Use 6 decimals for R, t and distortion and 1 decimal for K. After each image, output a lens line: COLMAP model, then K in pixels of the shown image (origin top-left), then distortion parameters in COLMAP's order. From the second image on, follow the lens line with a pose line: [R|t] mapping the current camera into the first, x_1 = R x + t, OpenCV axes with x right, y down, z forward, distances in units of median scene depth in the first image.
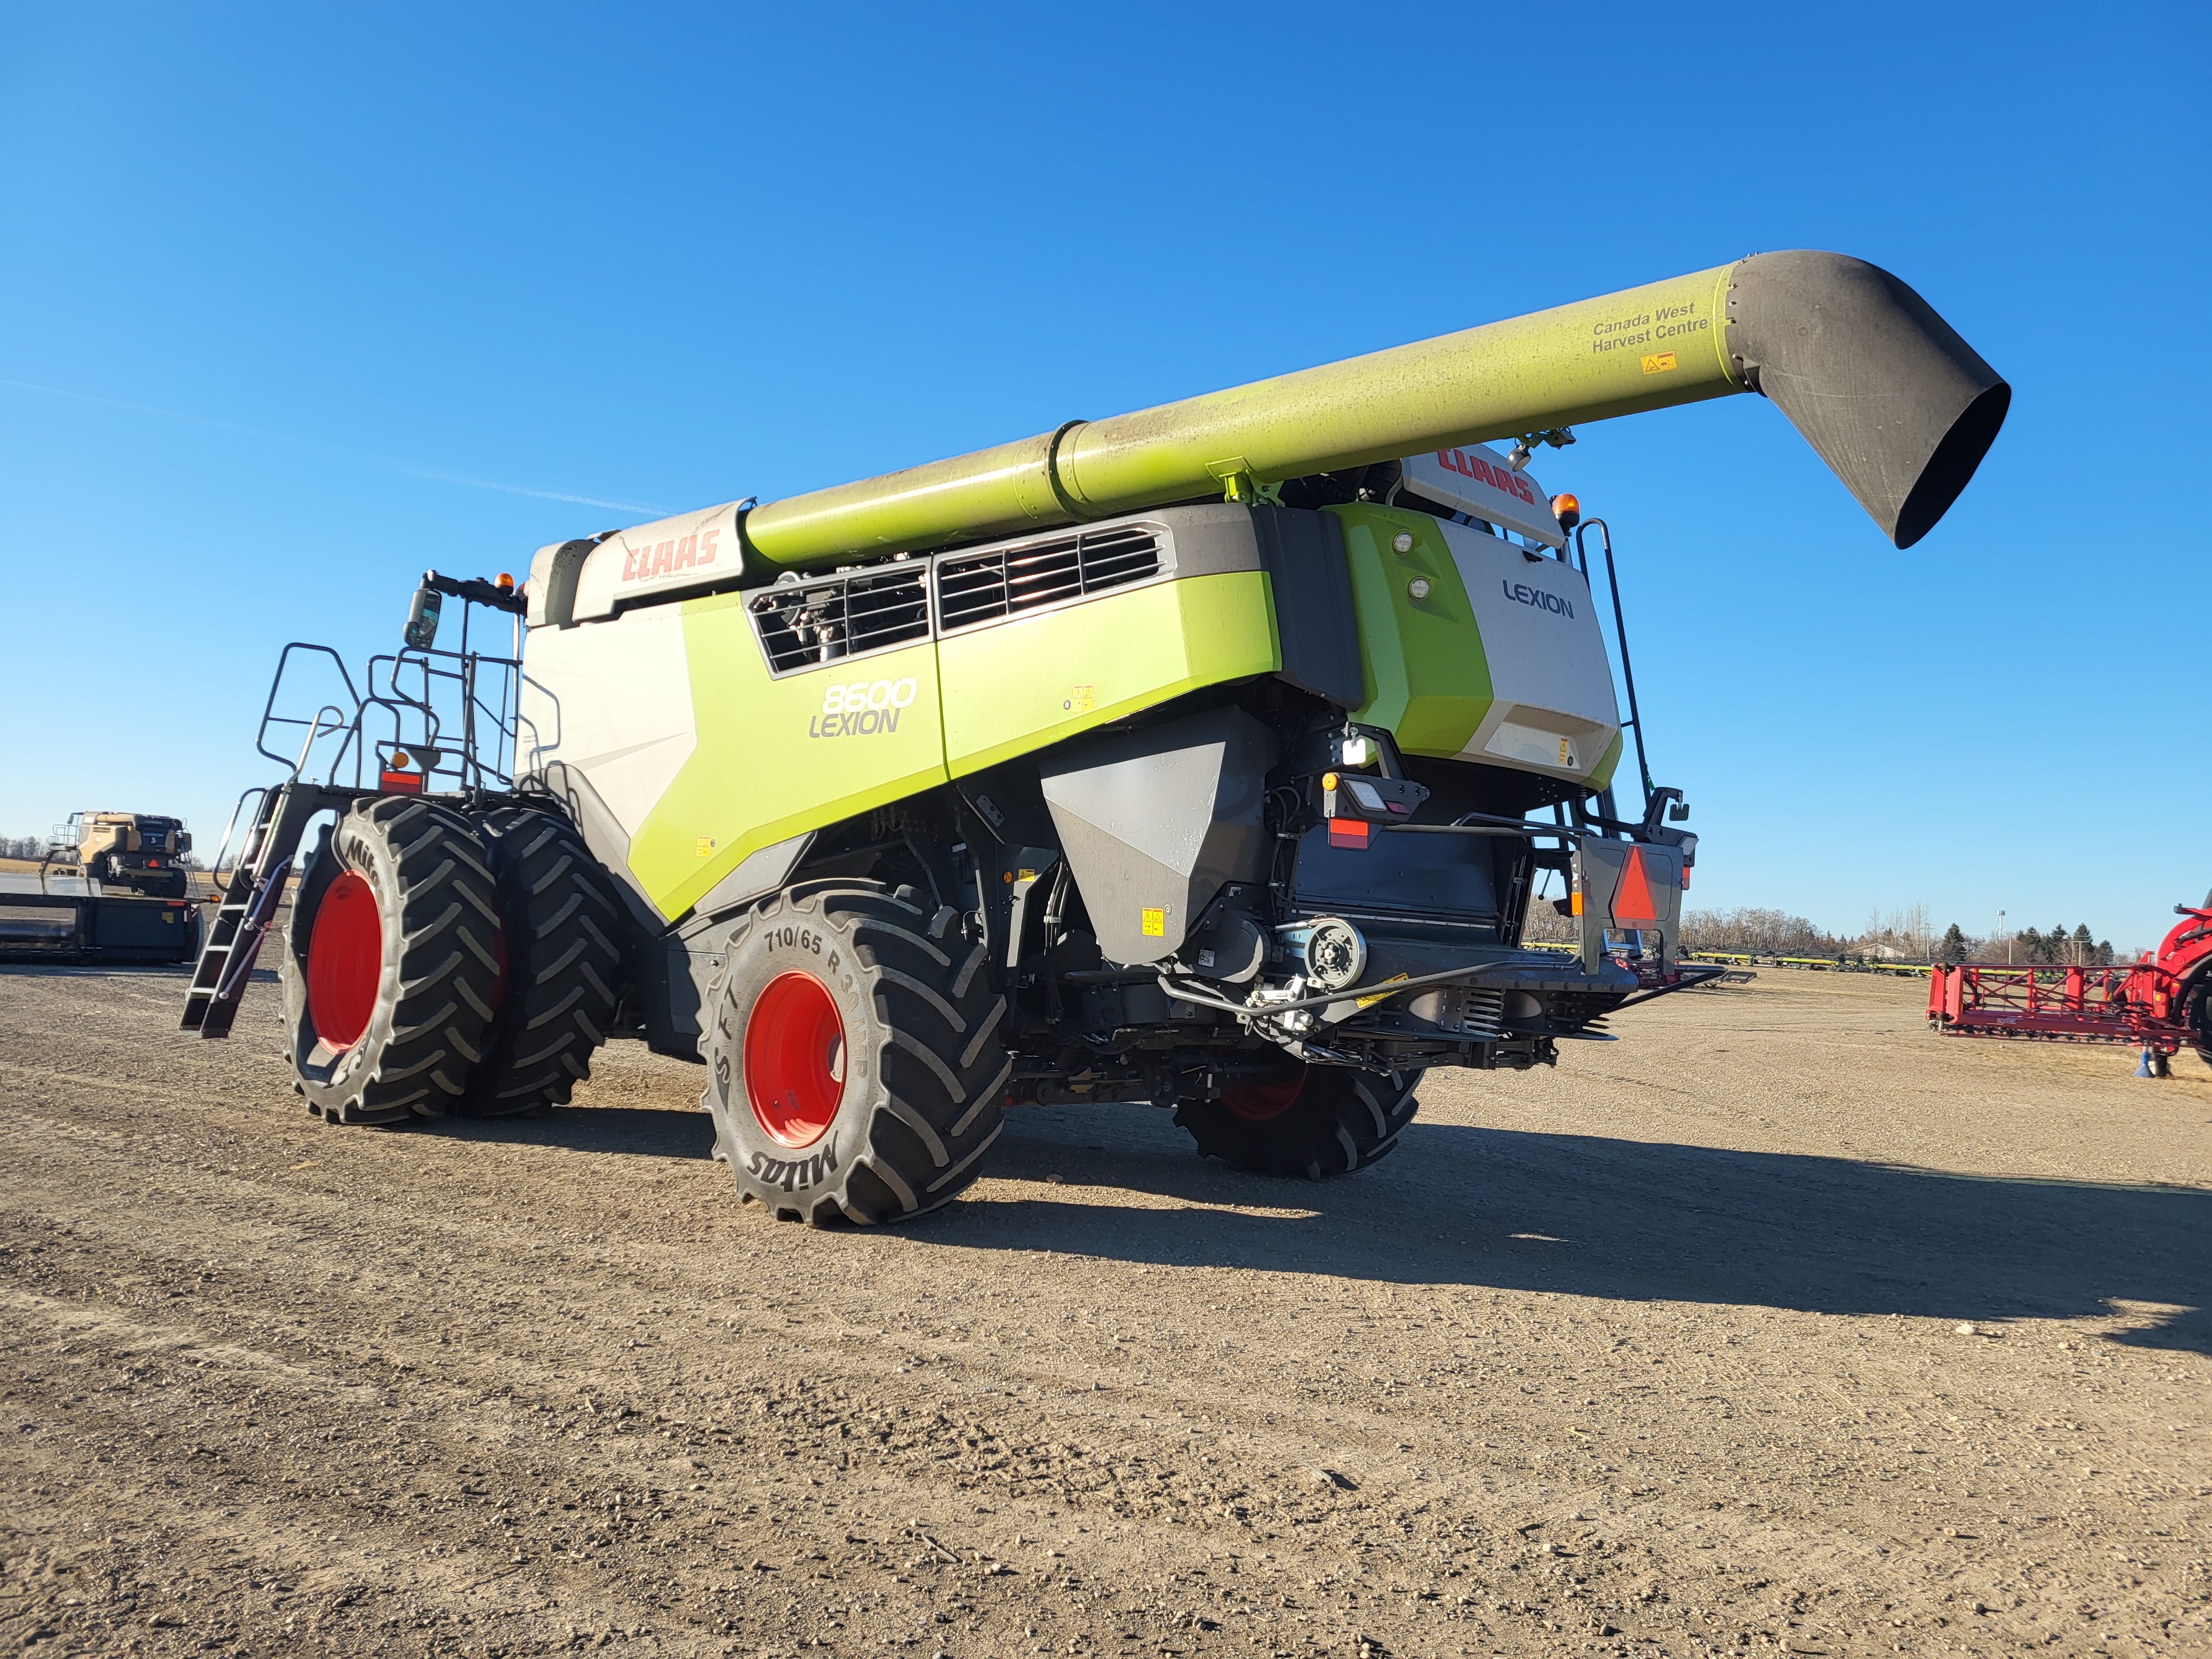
lens RADIAL K [[1643.9, 0, 1106.0], [0, 1643.9, 829.5], [0, 0, 1]] dist [0.052117, -0.000945]
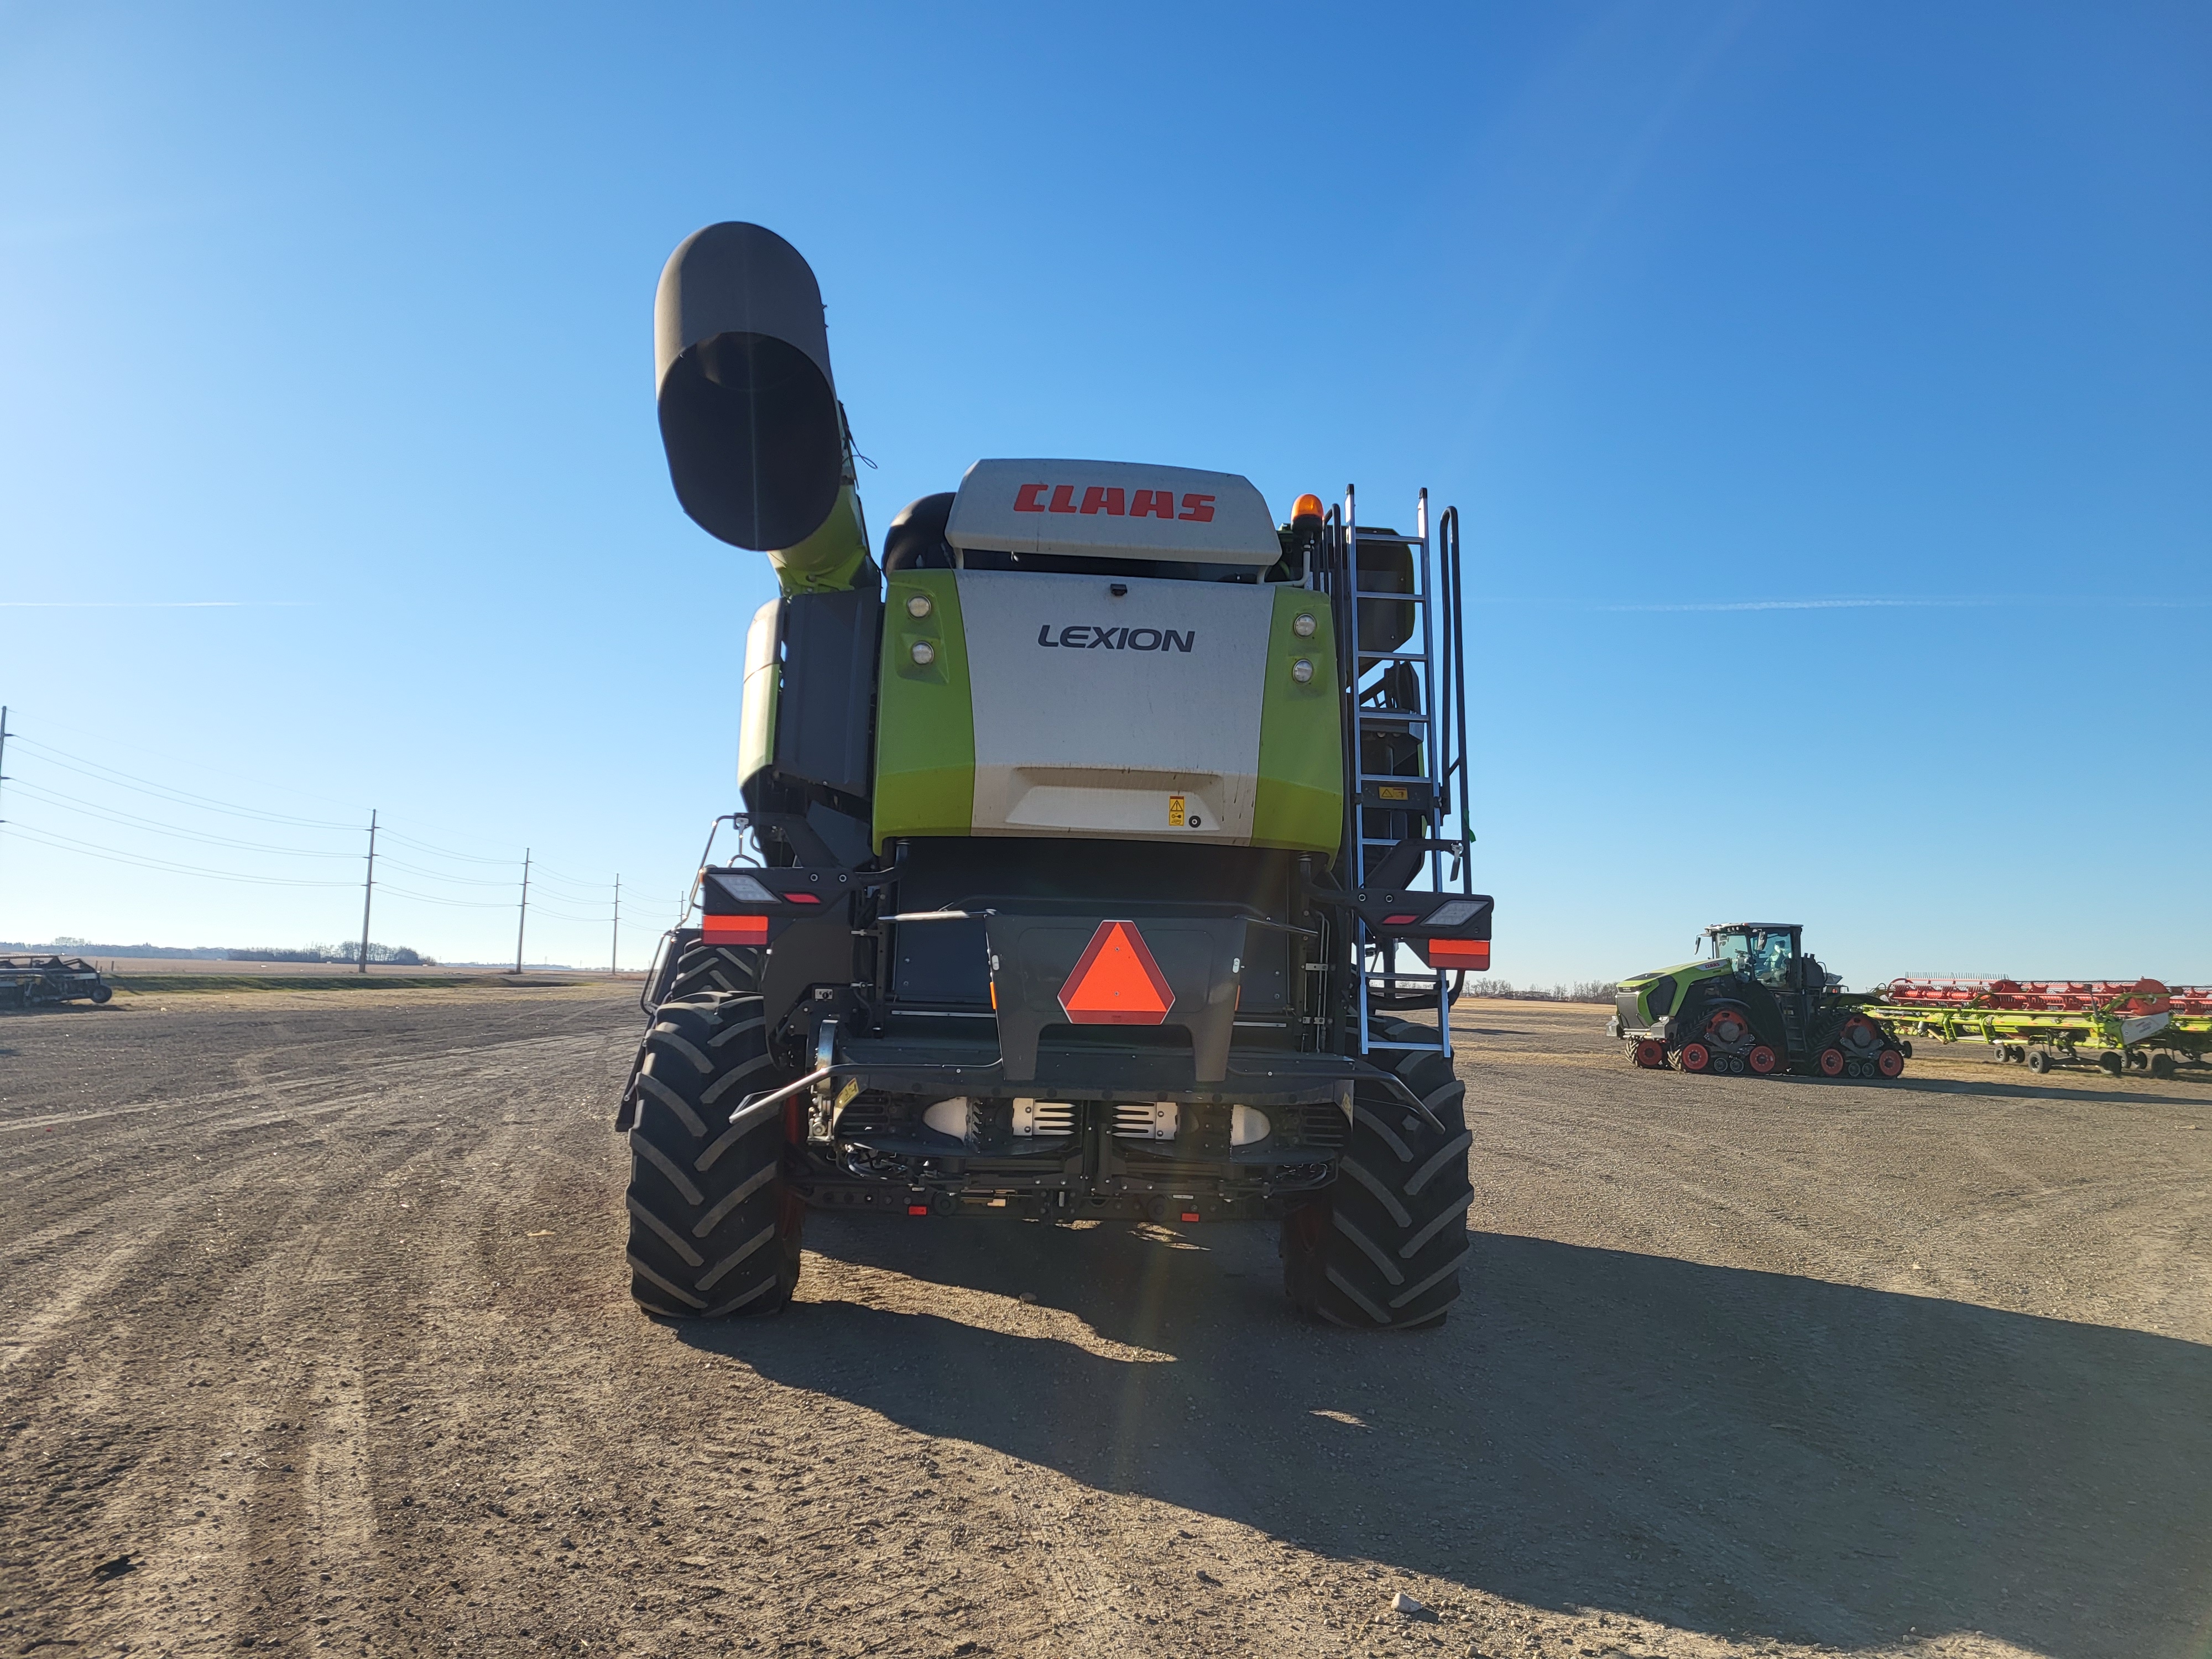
lens RADIAL K [[1643.9, 0, 1106.0], [0, 1643.9, 829.5], [0, 0, 1]] dist [0.052117, -0.000945]
pose [[0.774097, -0.095157, -0.625874, 0.692204], [0.051646, 0.994836, -0.087377, 0.029697], [0.630957, 0.035314, 0.775014, 0.299370]]
